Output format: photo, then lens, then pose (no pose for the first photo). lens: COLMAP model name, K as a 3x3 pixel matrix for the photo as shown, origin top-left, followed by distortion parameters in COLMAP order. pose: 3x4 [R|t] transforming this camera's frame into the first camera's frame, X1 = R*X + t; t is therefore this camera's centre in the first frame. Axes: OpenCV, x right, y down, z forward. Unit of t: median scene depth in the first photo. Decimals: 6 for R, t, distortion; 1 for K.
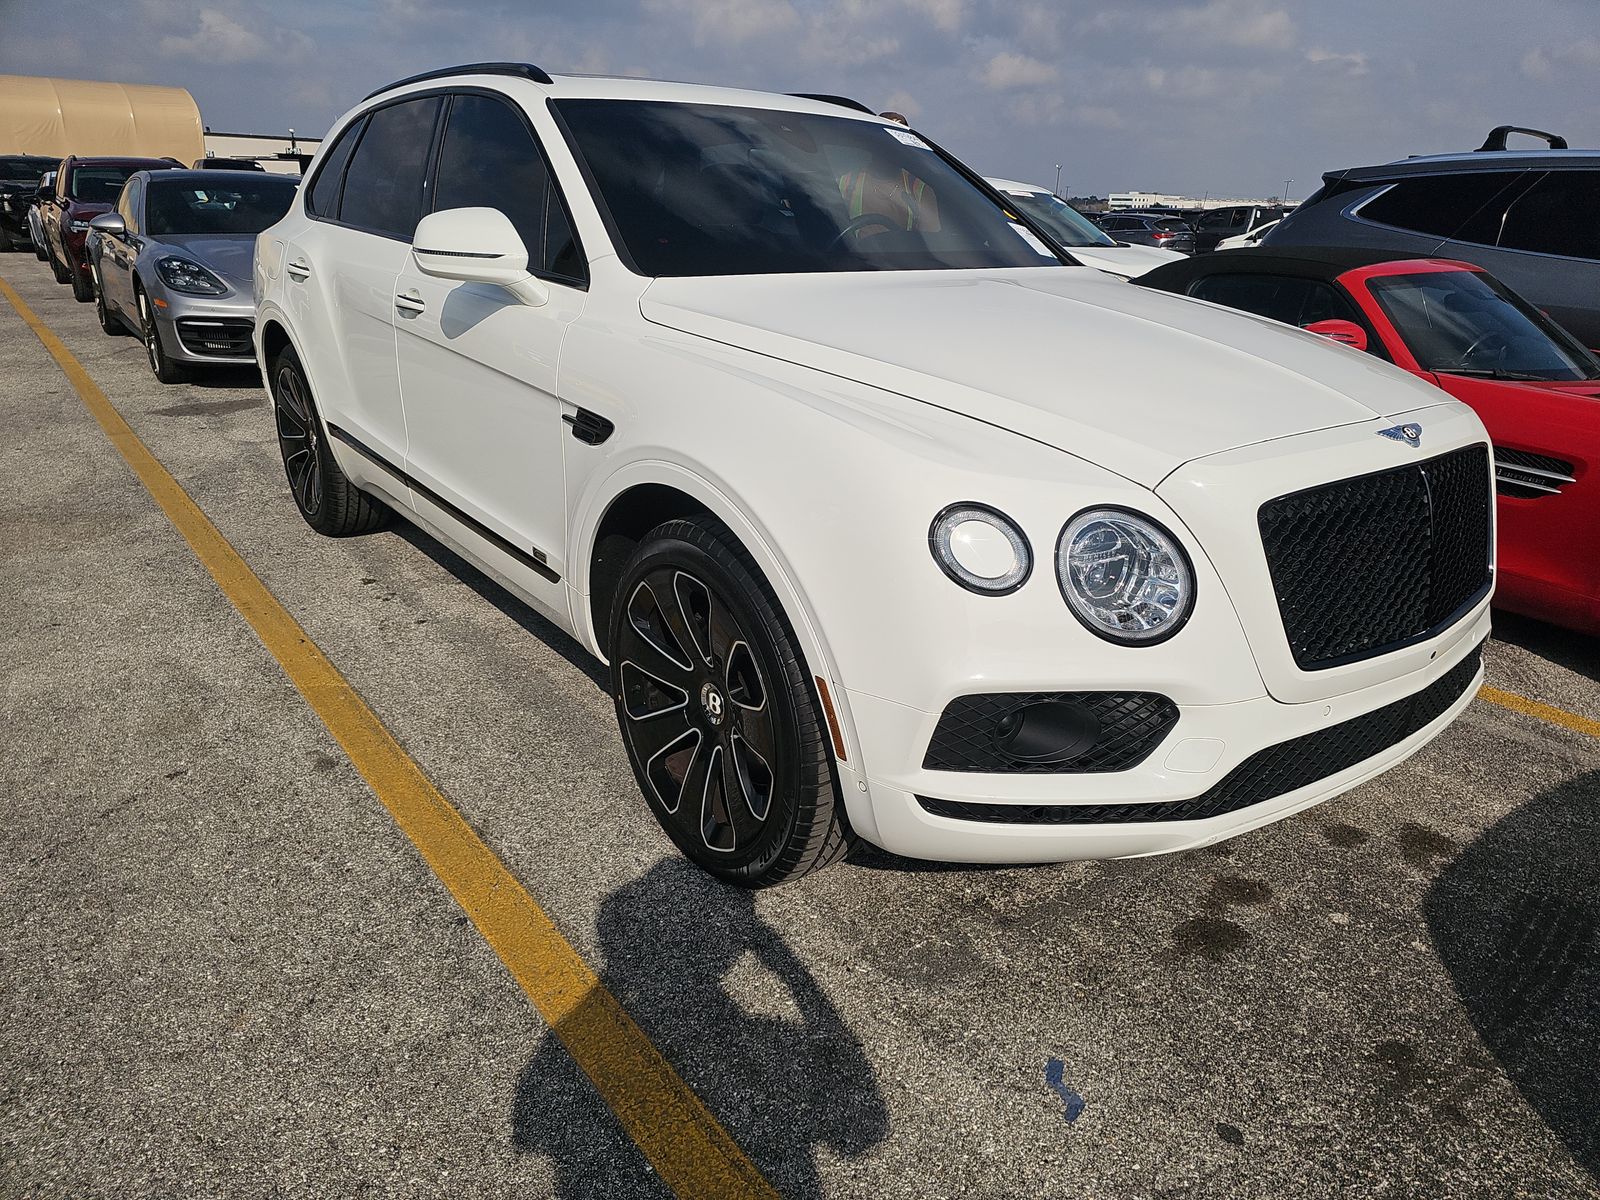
lens RADIAL K [[1095.1, 0, 811.4], [0, 1095.1, 601.5], [0, 0, 1]] dist [0.048435, -0.048347]
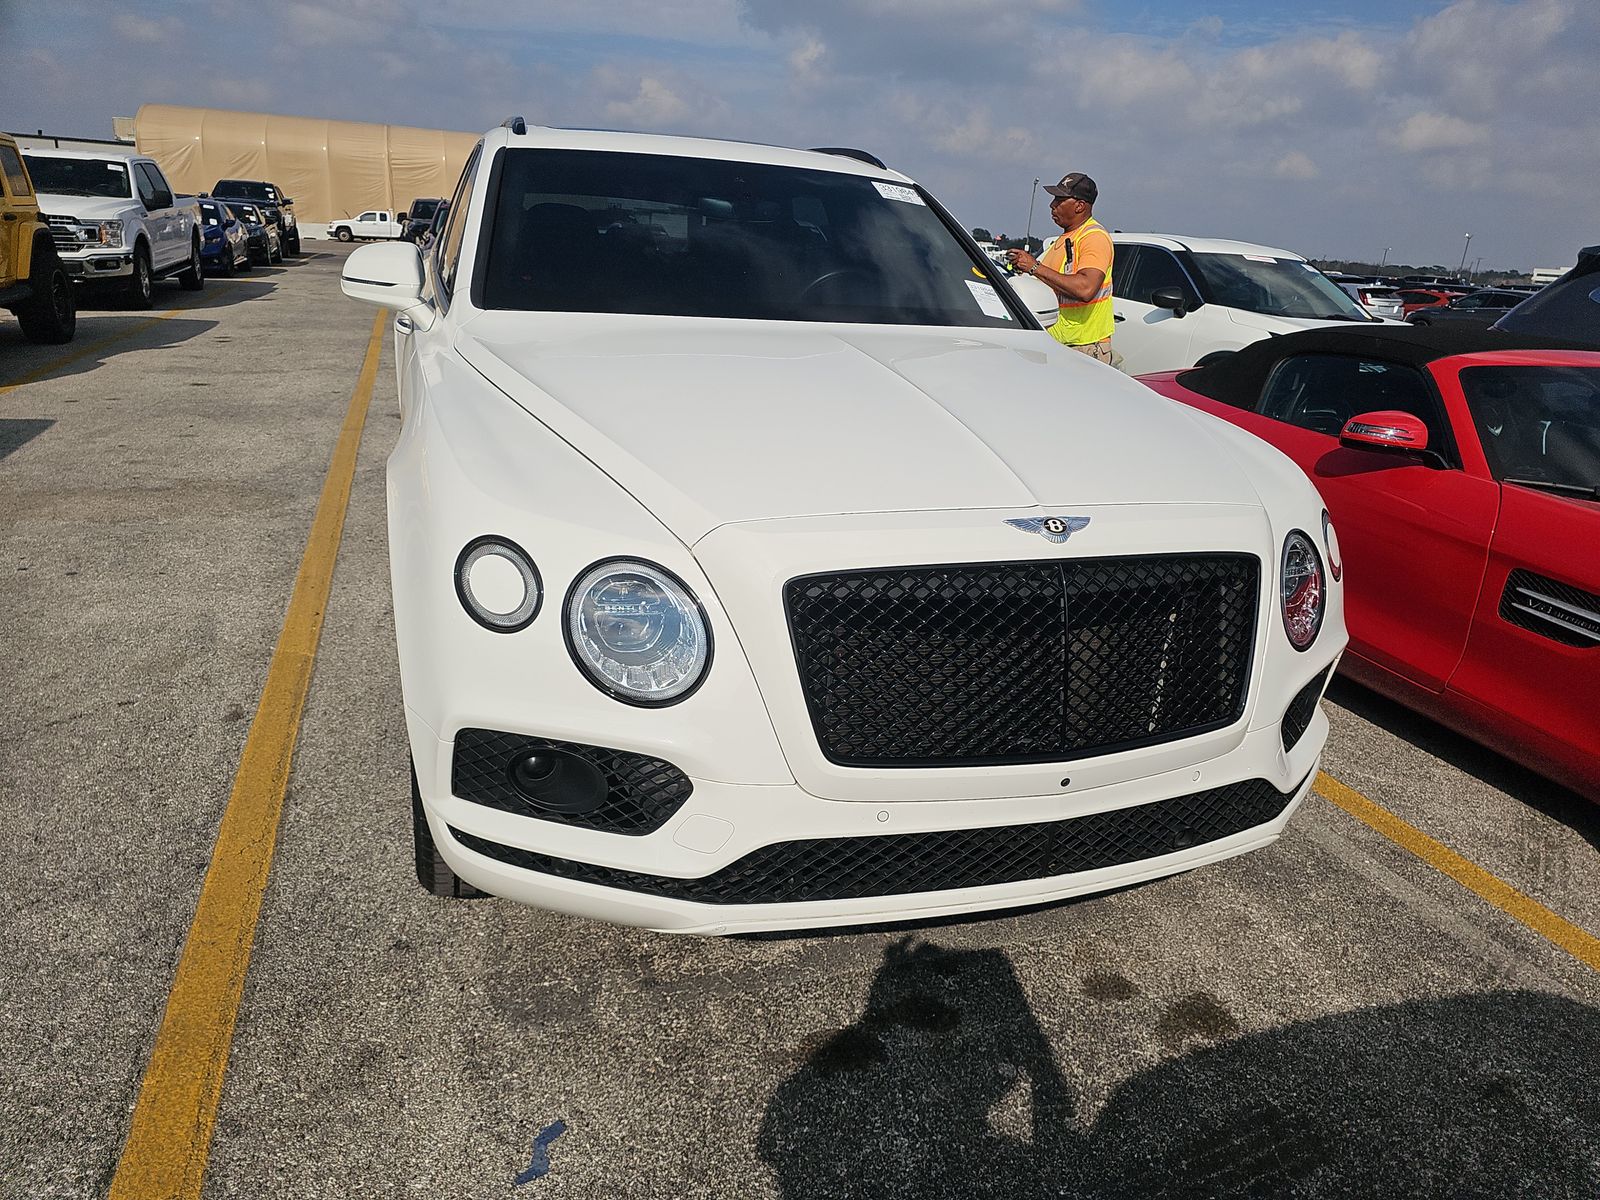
lens RADIAL K [[1095.1, 0, 811.4], [0, 1095.1, 601.5], [0, 0, 1]] dist [0.048435, -0.048347]
pose [[0.943441, 0.133194, -0.303610, 0.470671], [-0.146893, 0.988894, -0.022628, -0.032939], [0.297224, 0.065946, 0.952528, 0.082348]]
